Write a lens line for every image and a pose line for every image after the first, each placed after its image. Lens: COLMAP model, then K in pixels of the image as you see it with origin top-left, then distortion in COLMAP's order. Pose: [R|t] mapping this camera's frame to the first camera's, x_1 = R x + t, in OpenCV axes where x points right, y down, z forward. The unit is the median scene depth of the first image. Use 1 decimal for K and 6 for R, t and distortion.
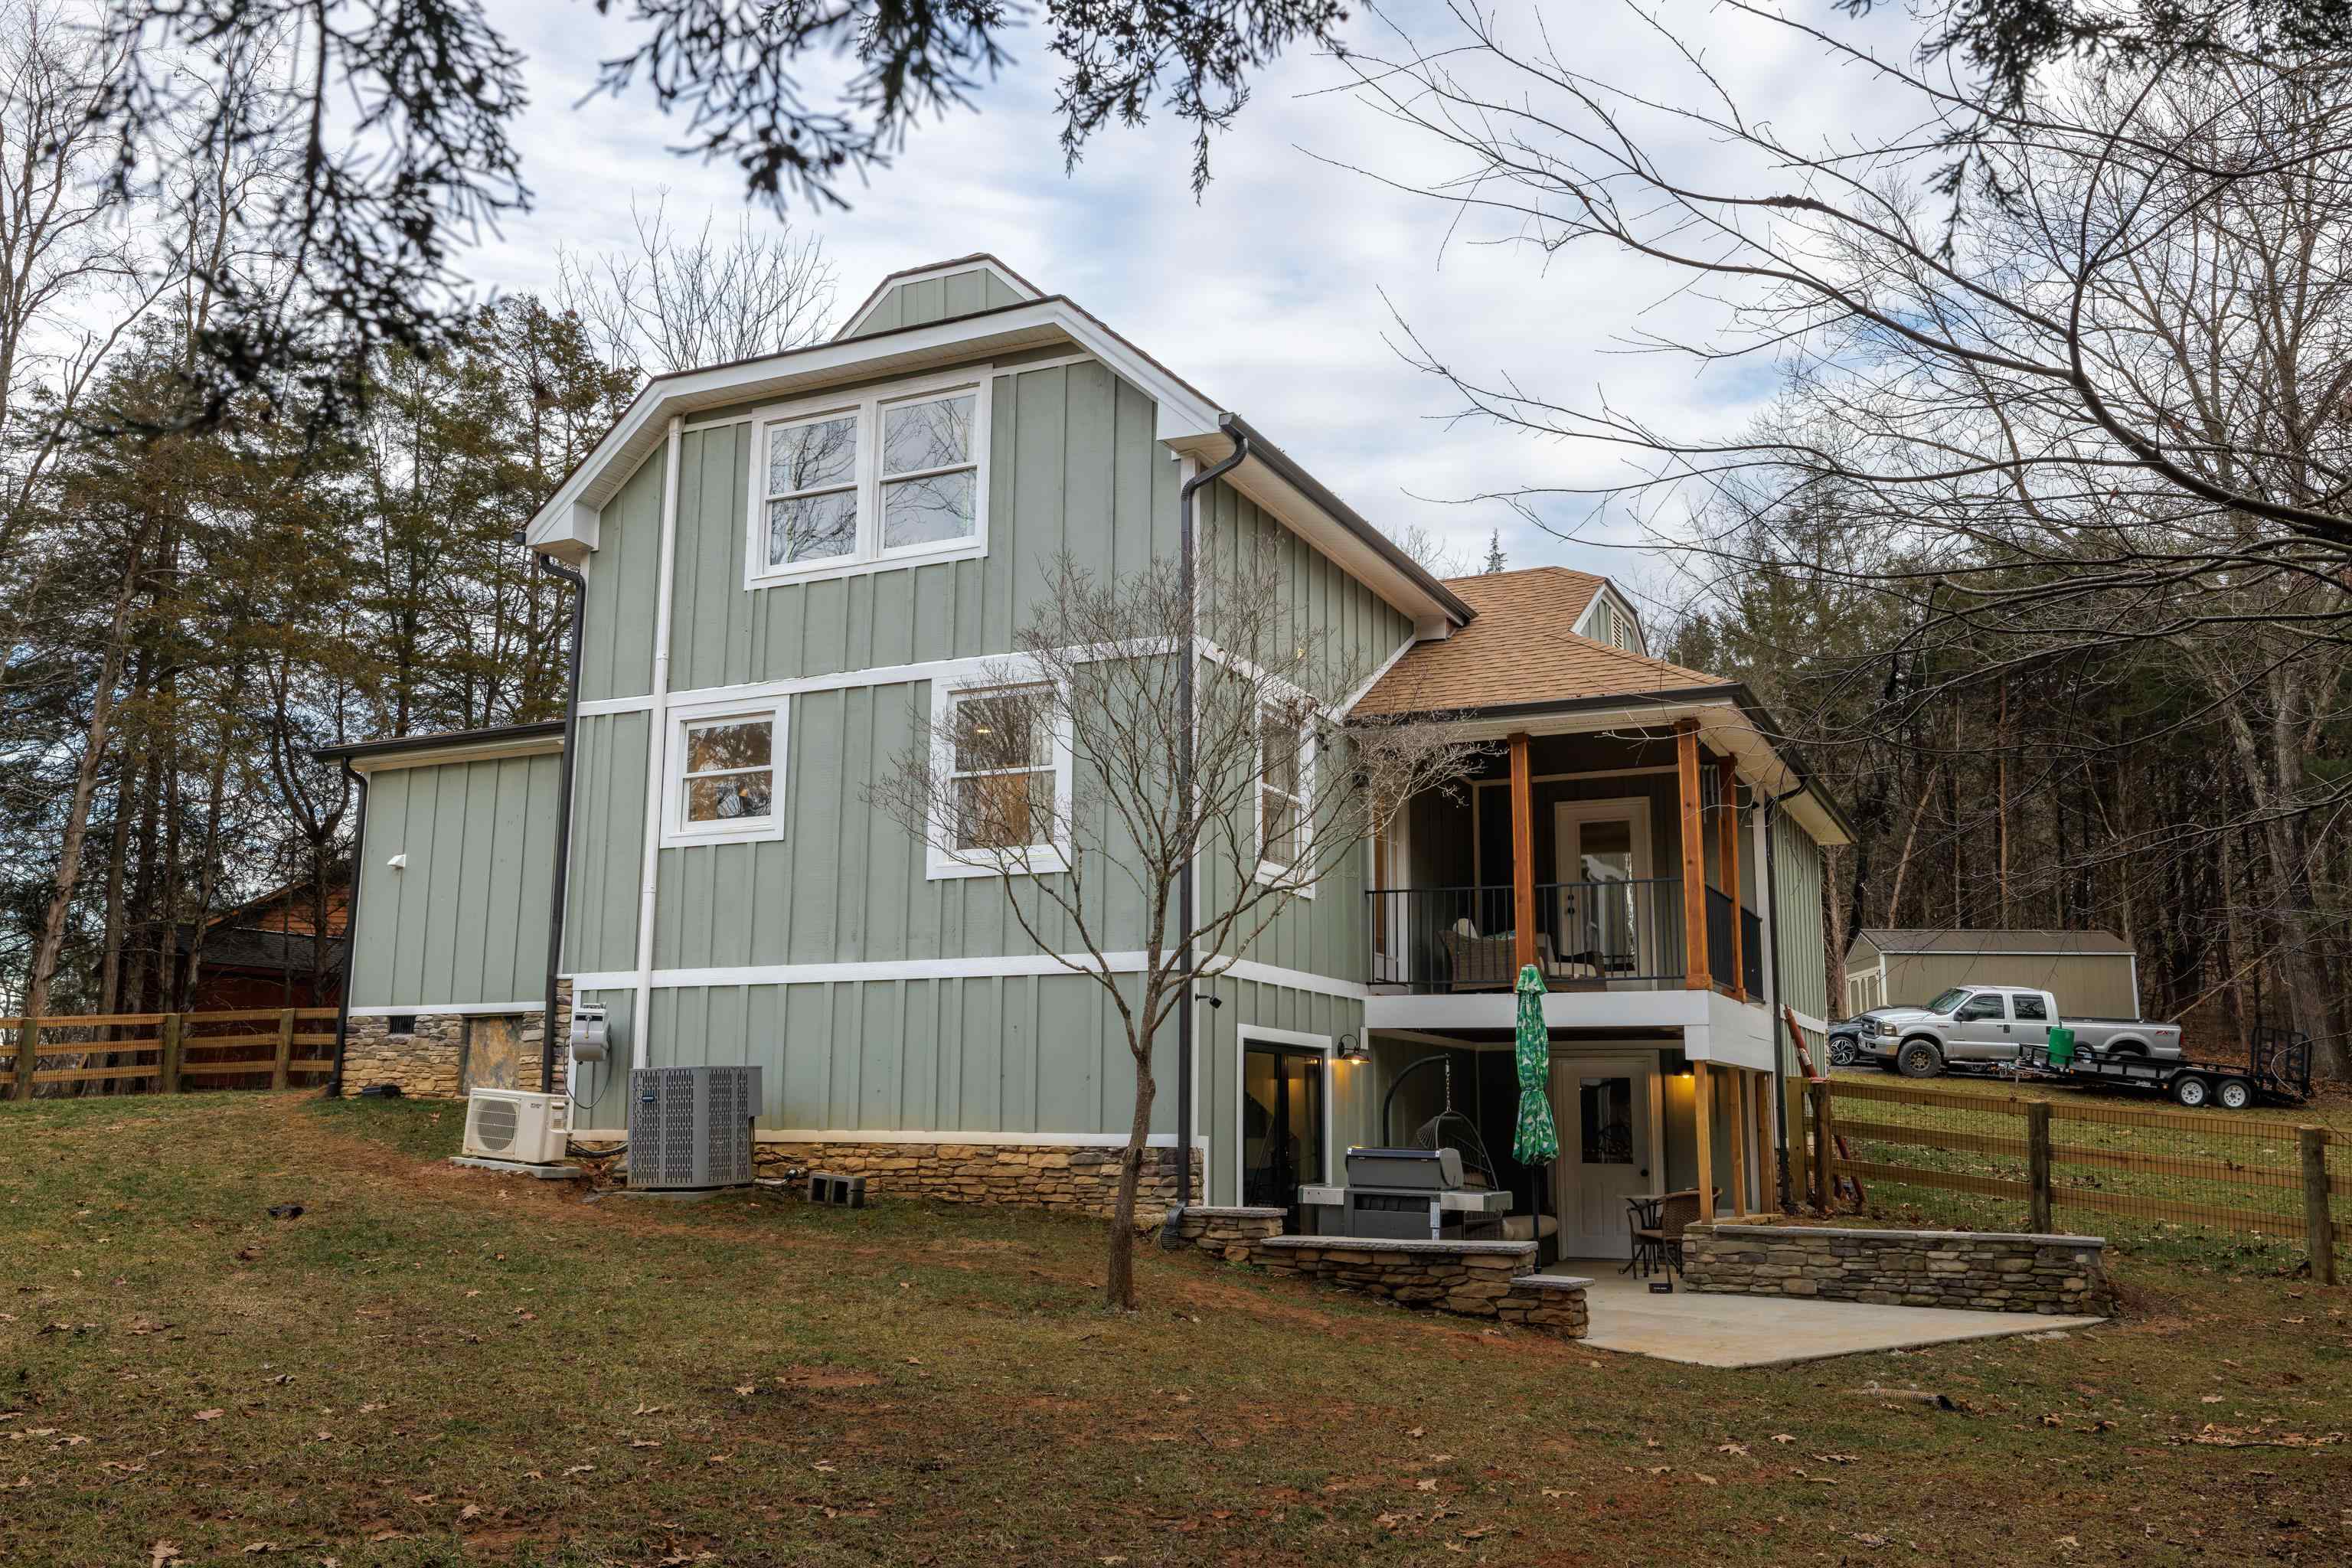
lens RADIAL K [[1928.9, 0, 1177.0], [0, 1928.9, 777.7], [0, 0, 1]] dist [-0.001988, -0.000422]
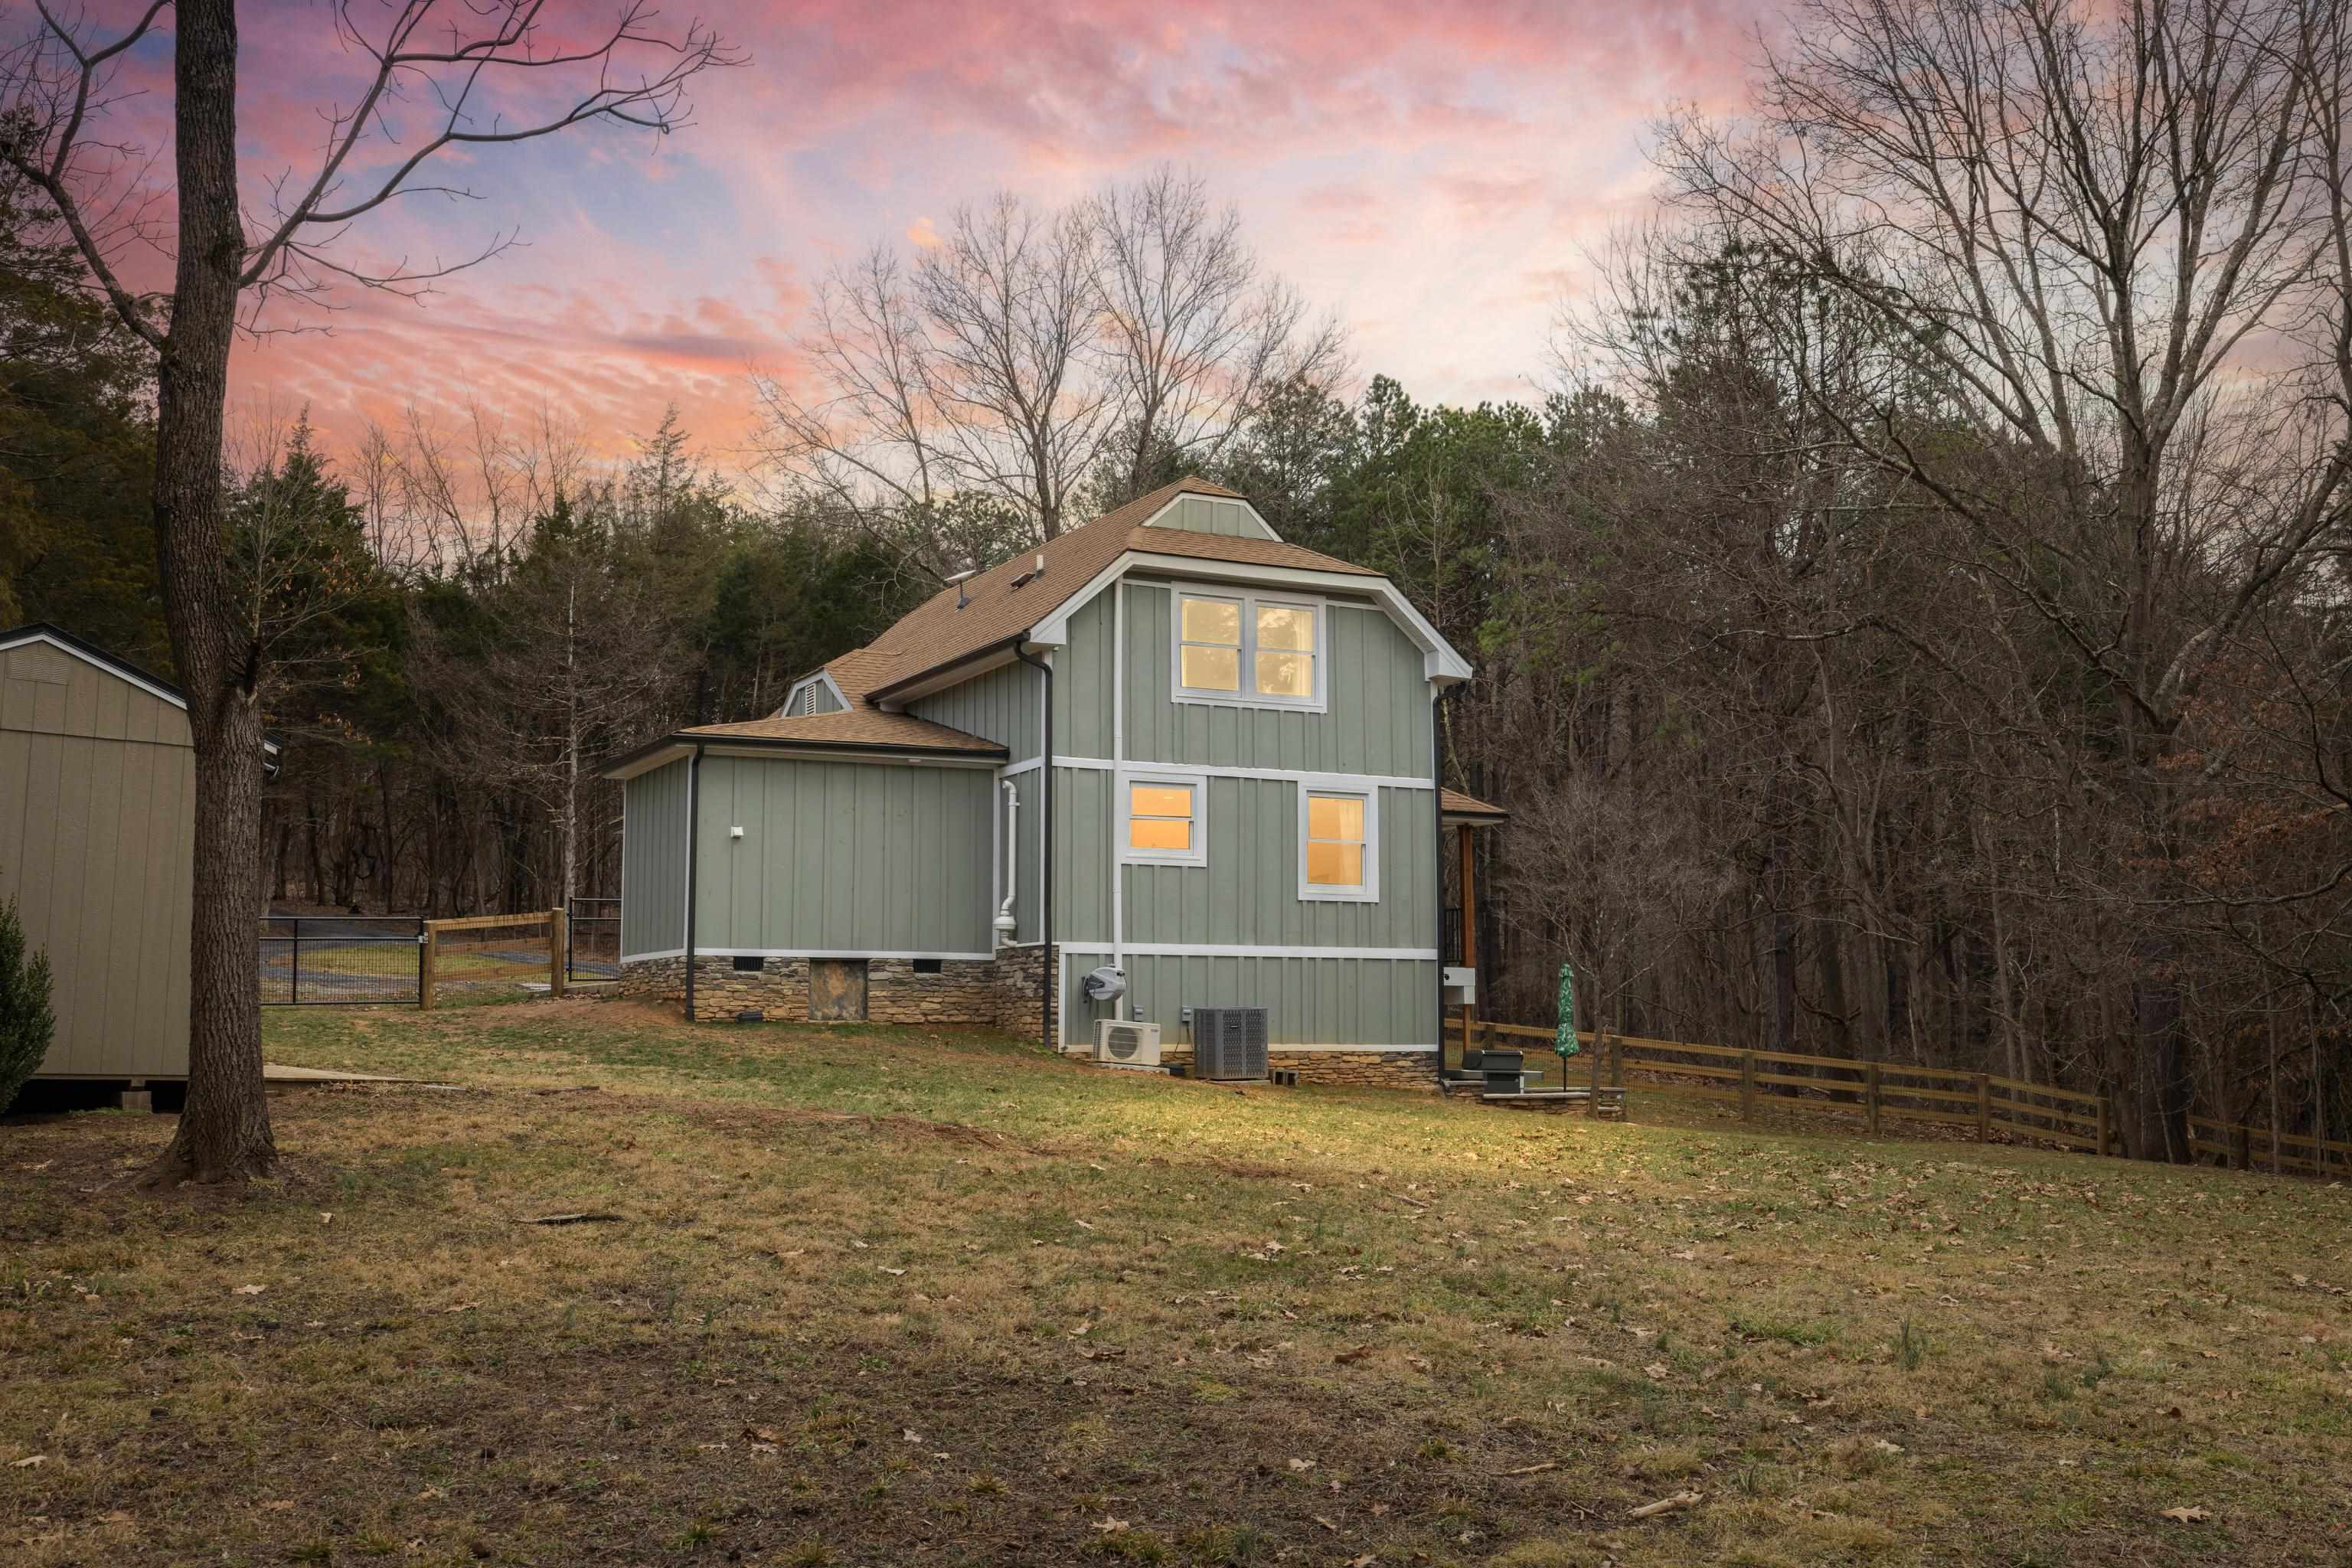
lens RADIAL K [[2284.4, 0, 1183.3], [0, 2284.4, 791.1], [0, 0, 1]] dist [0.005556, 0.000000]
pose [[0.606142, 0.080681, 0.791254, -1.702437], [-0.138553, 0.990342, 0.005158, -0.036845], [-0.783196, -0.112758, 0.611466, -0.146888]]
